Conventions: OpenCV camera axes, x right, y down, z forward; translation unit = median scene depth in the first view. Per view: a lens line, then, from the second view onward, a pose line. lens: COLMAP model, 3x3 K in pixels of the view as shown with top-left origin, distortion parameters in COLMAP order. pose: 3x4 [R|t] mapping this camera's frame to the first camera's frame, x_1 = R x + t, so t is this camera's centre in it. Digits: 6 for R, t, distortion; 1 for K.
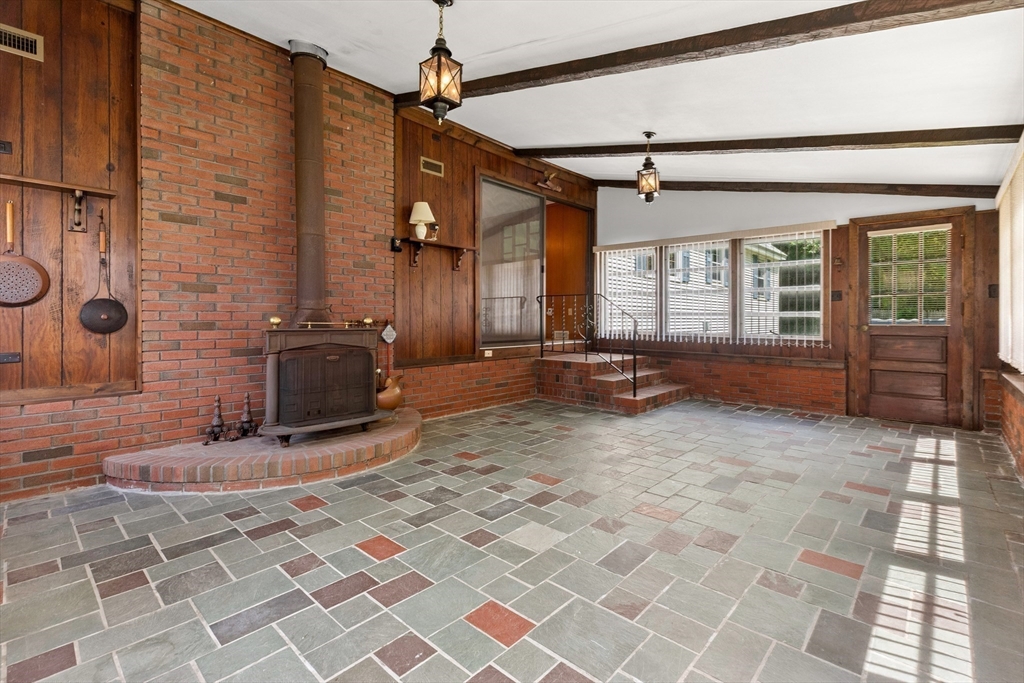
lens RADIAL K [[471.3, 0, 515.3], [0, 471.3, 317.3], [0, 0, 1]] dist [0.004016, 0.000623]
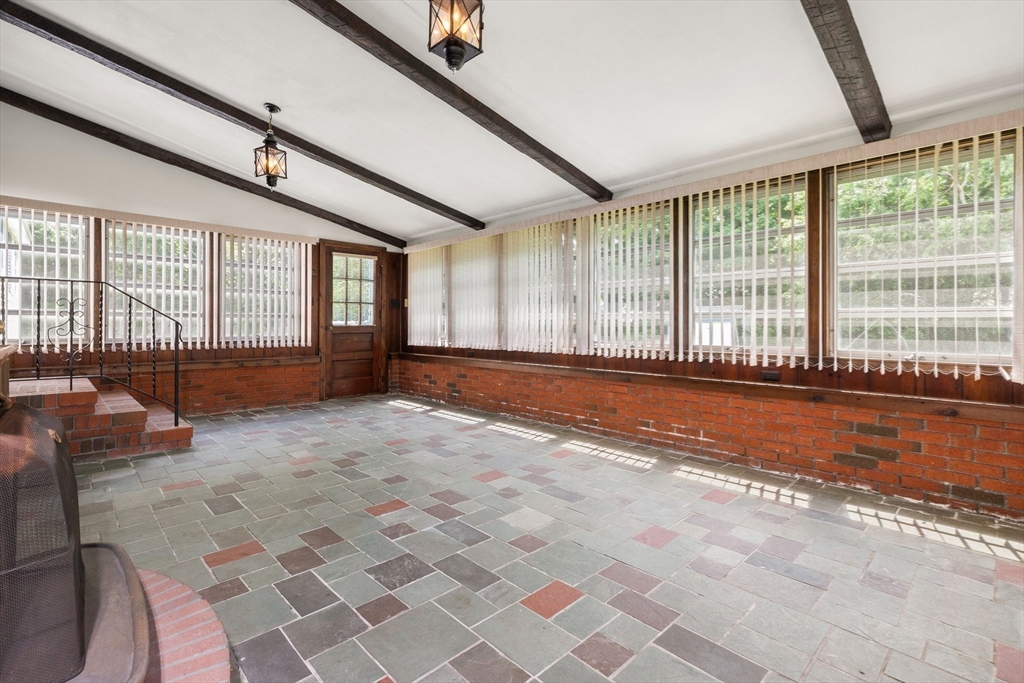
lens RADIAL K [[471.3, 0, 515.3], [0, 471.3, 317.3], [0, 0, 1]] dist [0.004016, 0.000623]
pose [[0.060773, 0.006433, 0.998131, -0.475177], [-0.003743, 0.999974, -0.006217, -0.000037], [-0.998145, -0.003358, 0.060795, 0.431548]]
